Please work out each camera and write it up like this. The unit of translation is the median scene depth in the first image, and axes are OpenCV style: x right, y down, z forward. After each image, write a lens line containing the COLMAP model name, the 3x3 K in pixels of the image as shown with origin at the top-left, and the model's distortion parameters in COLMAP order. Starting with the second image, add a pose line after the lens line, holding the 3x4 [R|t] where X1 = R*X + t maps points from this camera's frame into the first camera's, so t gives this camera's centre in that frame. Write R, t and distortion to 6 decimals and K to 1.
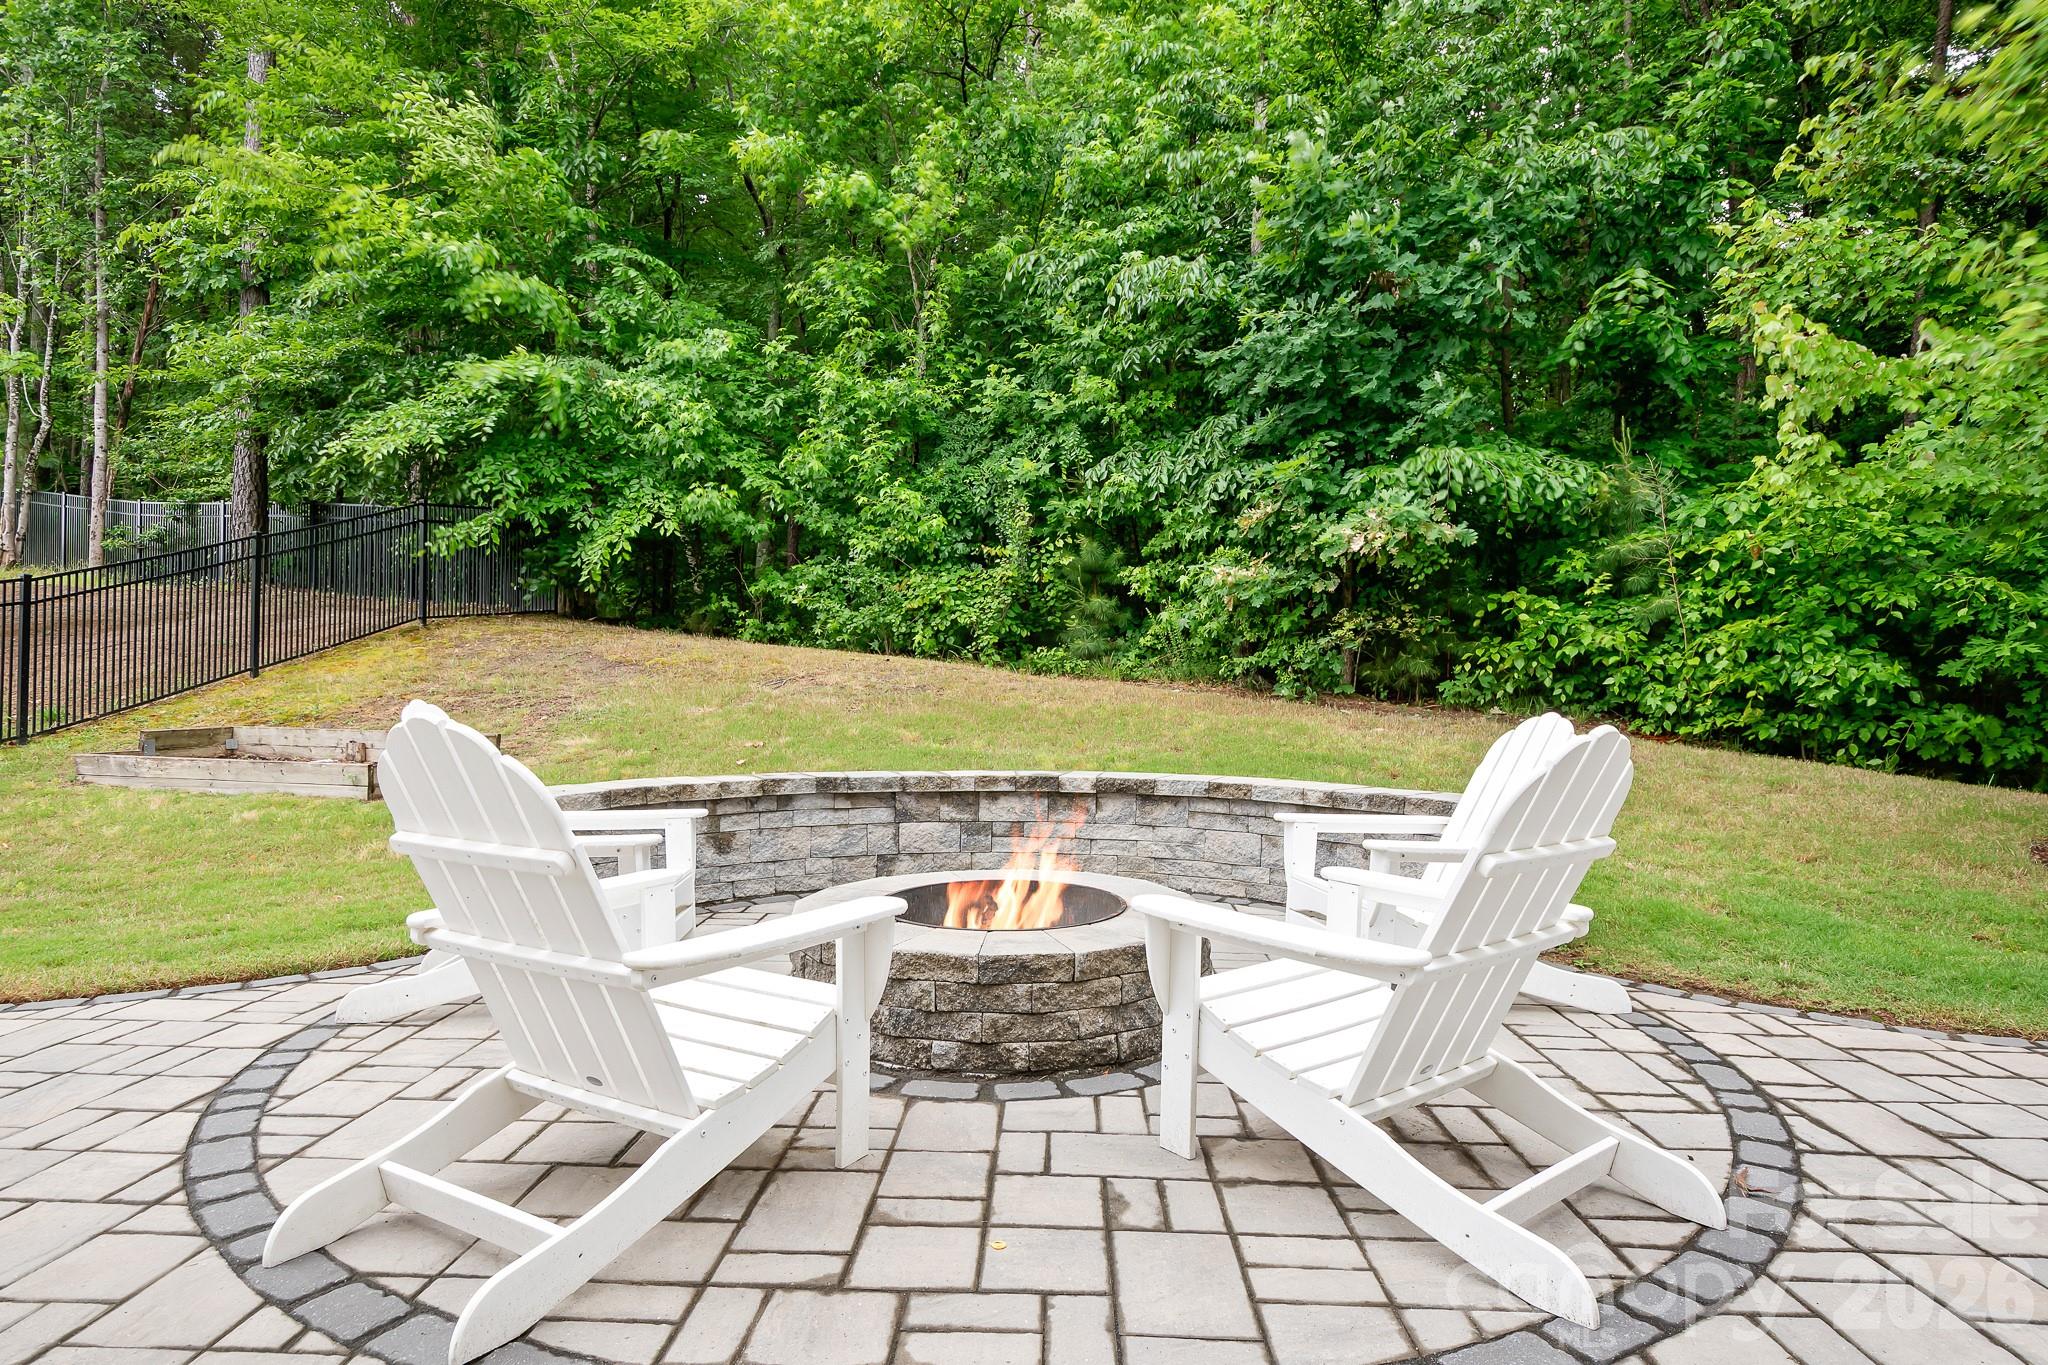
lens RADIAL K [[1103.8, 0, 1005.0], [0, 1103.8, 700.6], [0, 0, 1]] dist [0.012288, -0.004569]
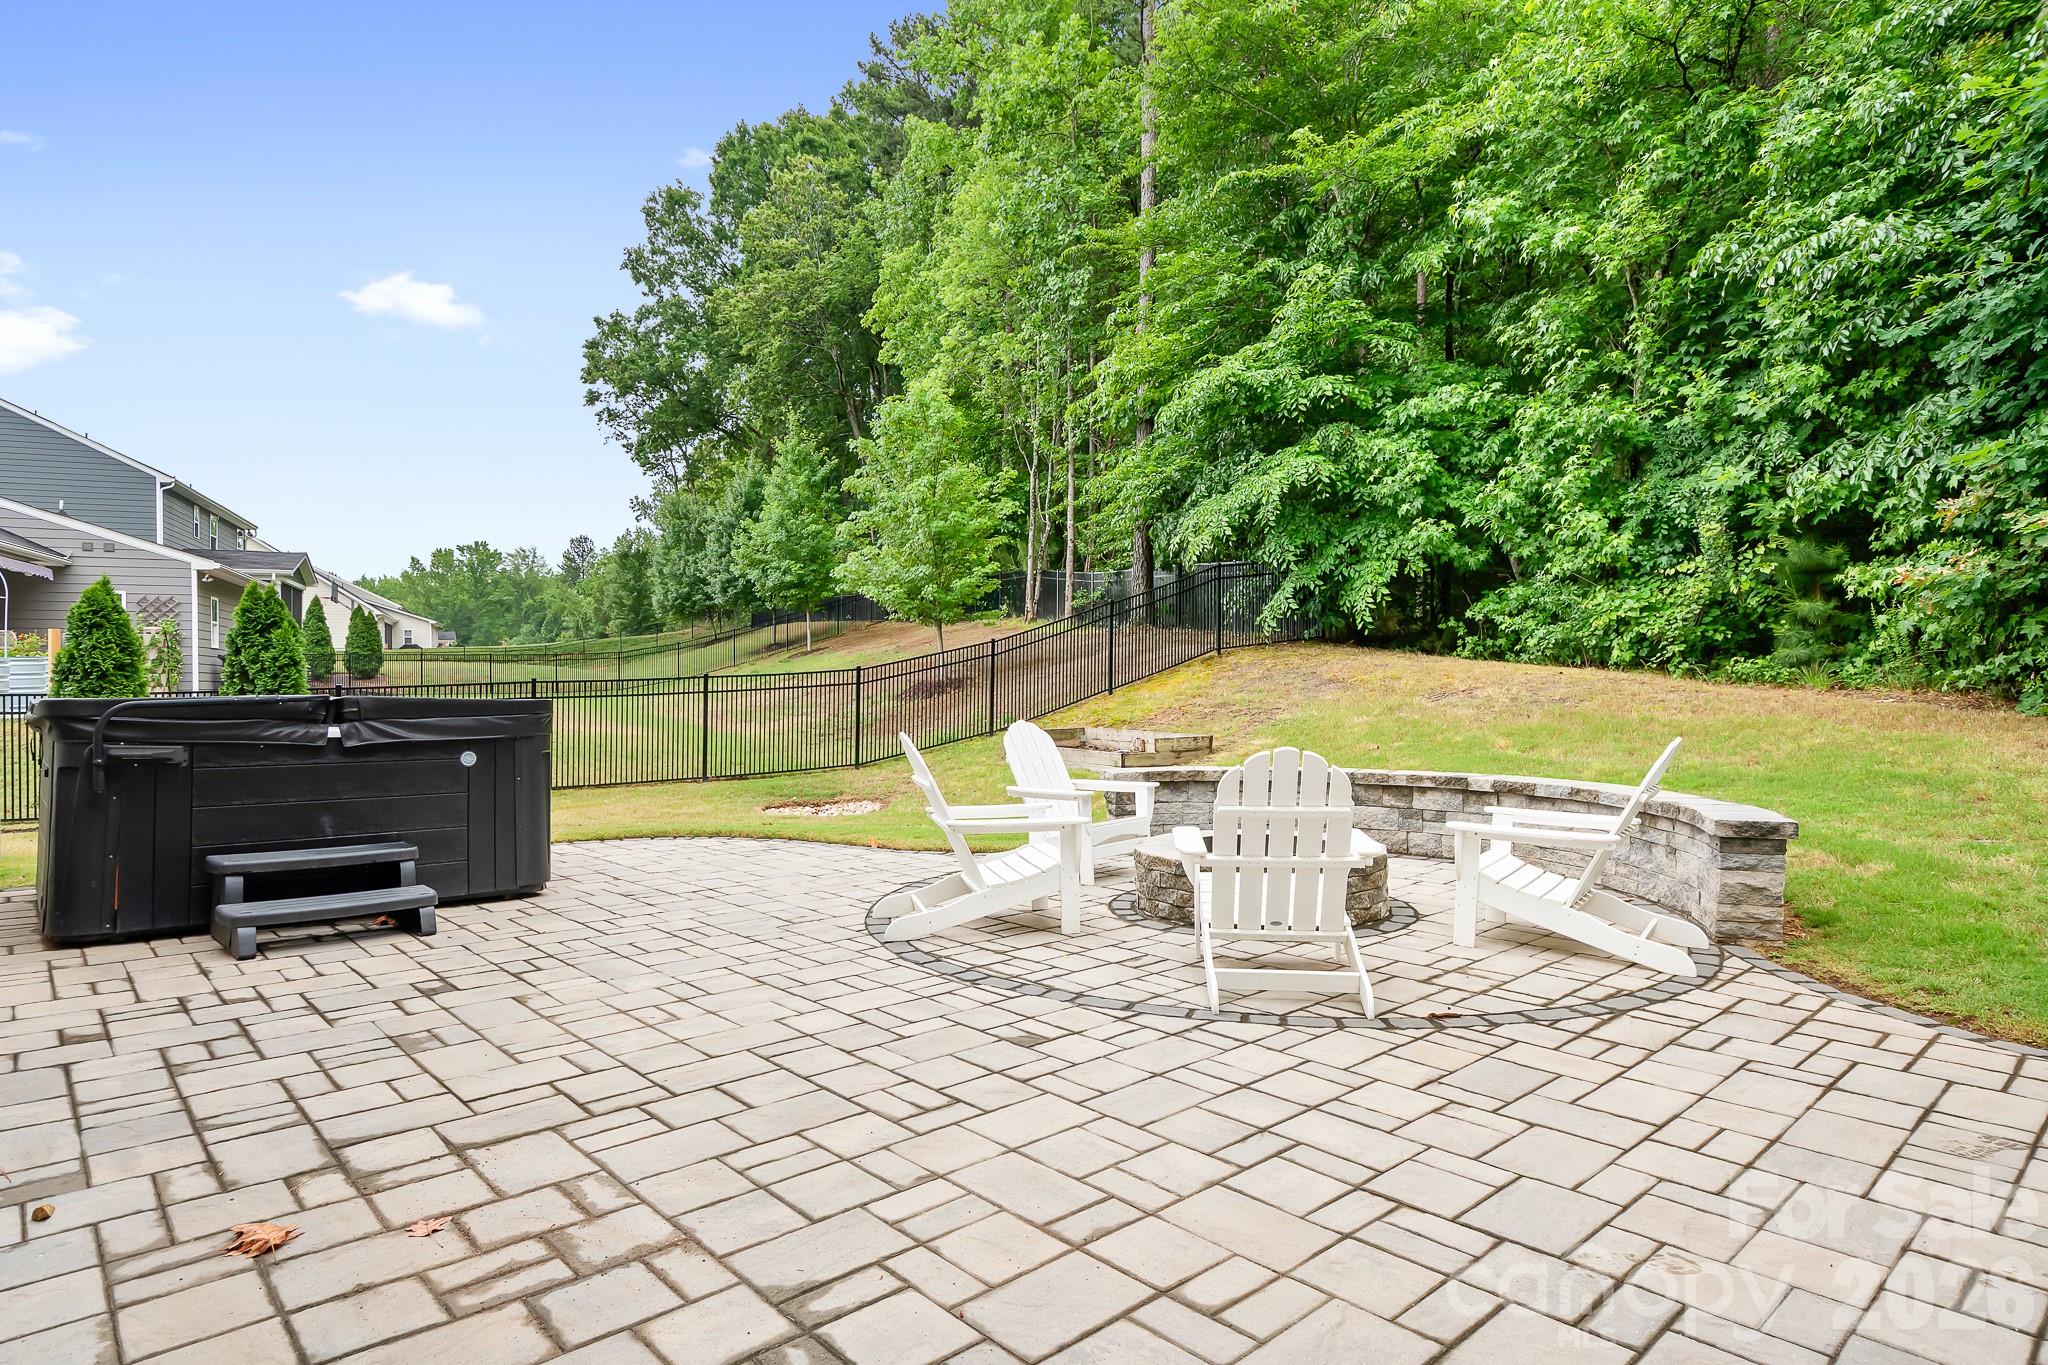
lens RADIAL K [[1103.8, 0, 1038.6], [0, 1103.8, 684.1], [0, 0, 1]] dist [0.012288, -0.004569]
pose [[0.710333, -0.013580, -0.703734, 0.389331], [0.002532, 0.999857, -0.016739, -0.013044], [0.703861, 0.010108, 0.710266, -0.175704]]
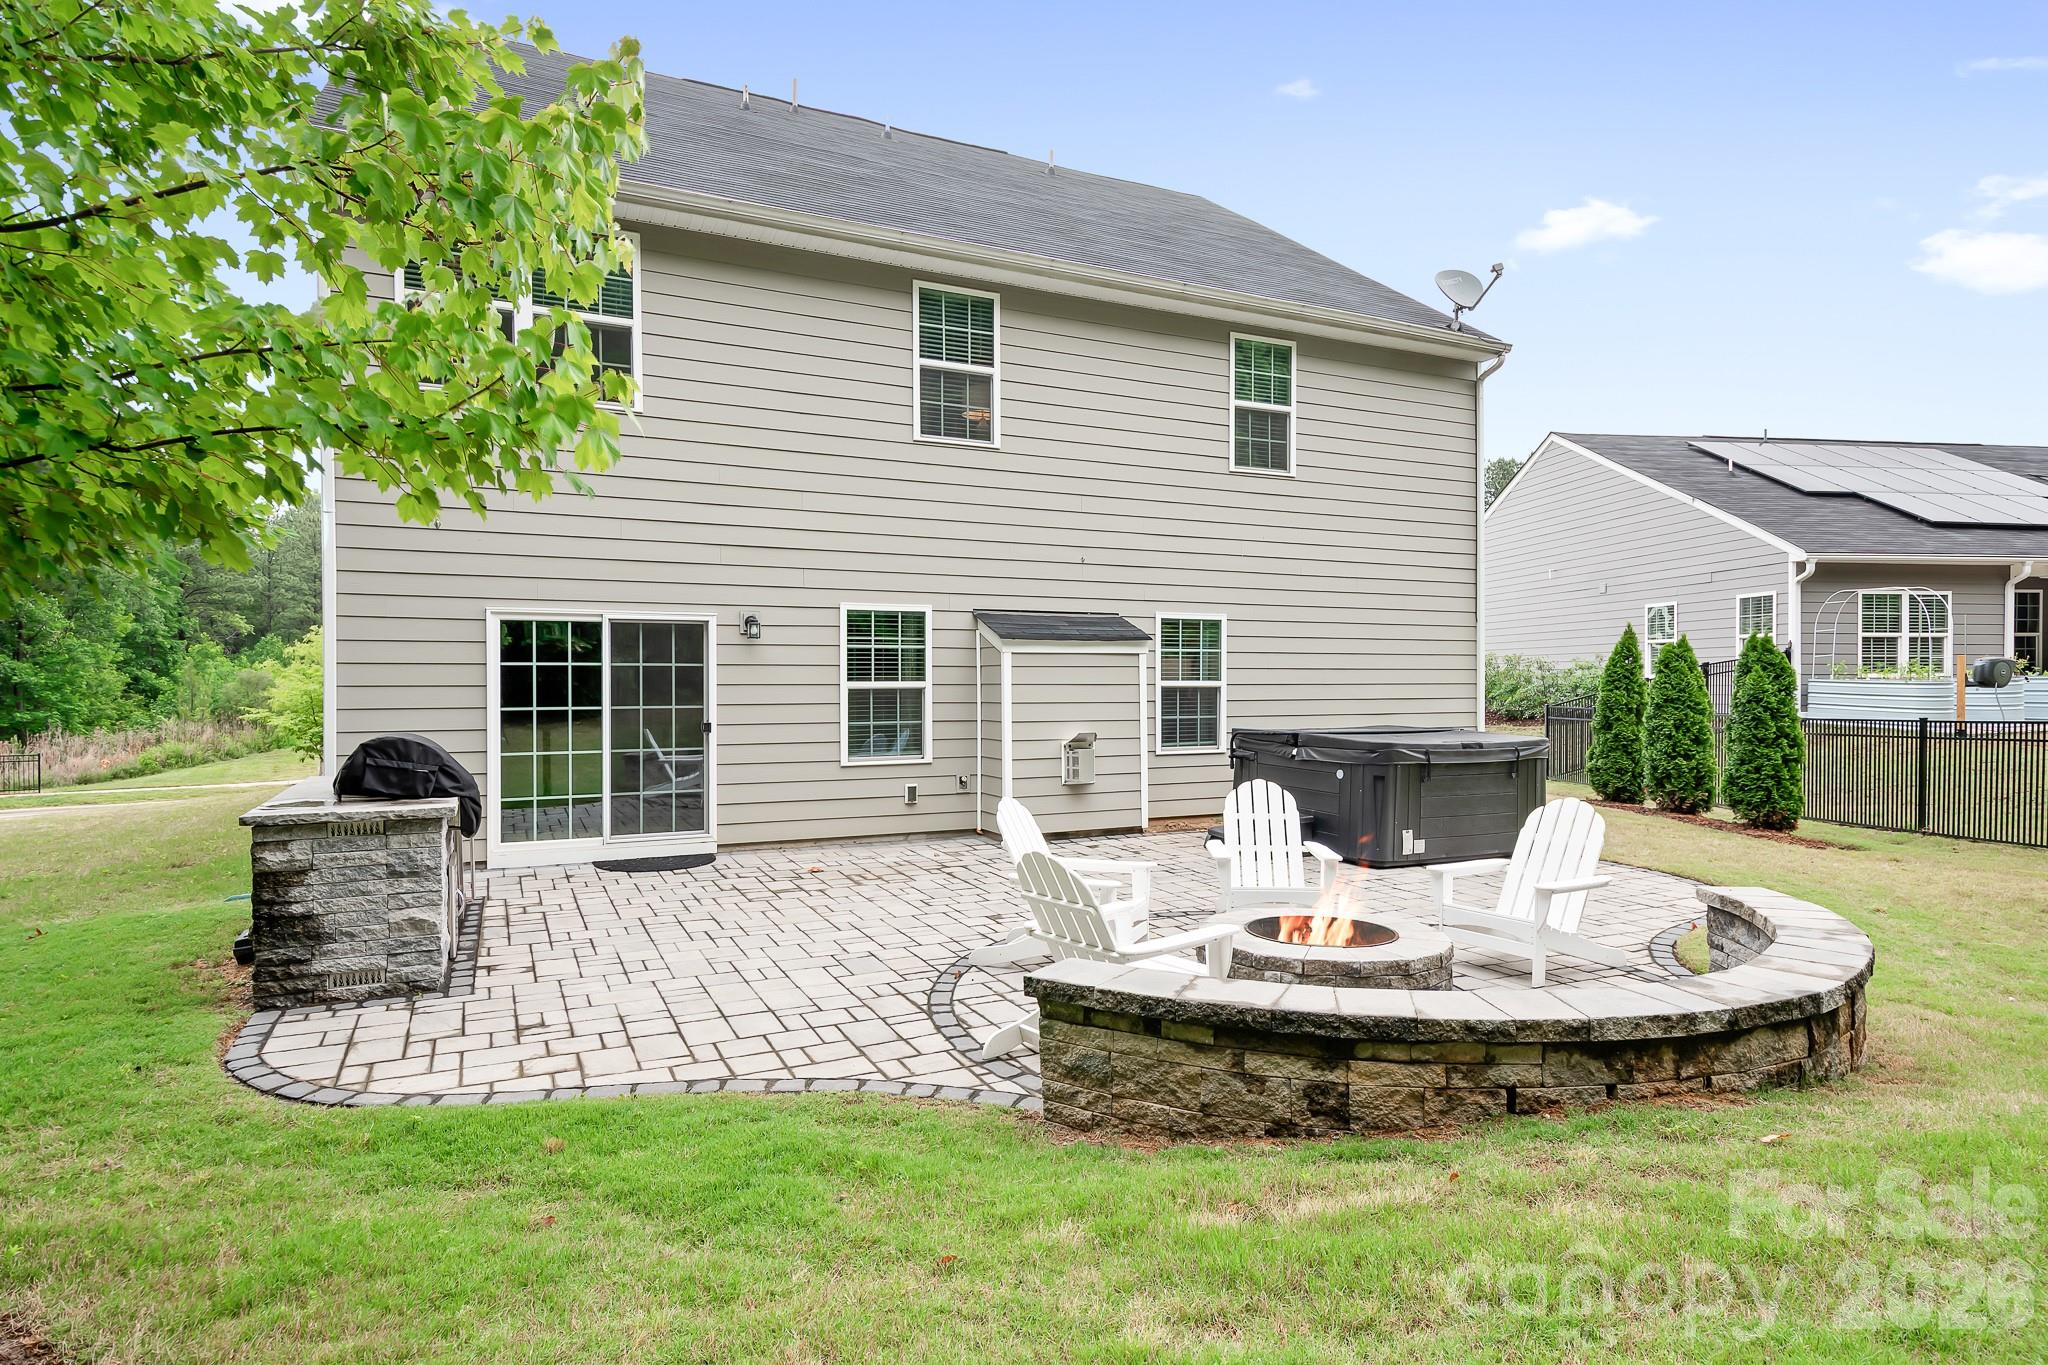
lens RADIAL K [[1103.8, 0, 1002.4], [0, 1103.8, 681.5], [0, 0, 1]] dist [0.012288, -0.004569]
pose [[-0.884009, -0.009413, -0.467376, 0.497683], [-0.016260, 0.999811, 0.010617, -0.082542], [0.467188, 0.016984, -0.883995, 0.927531]]
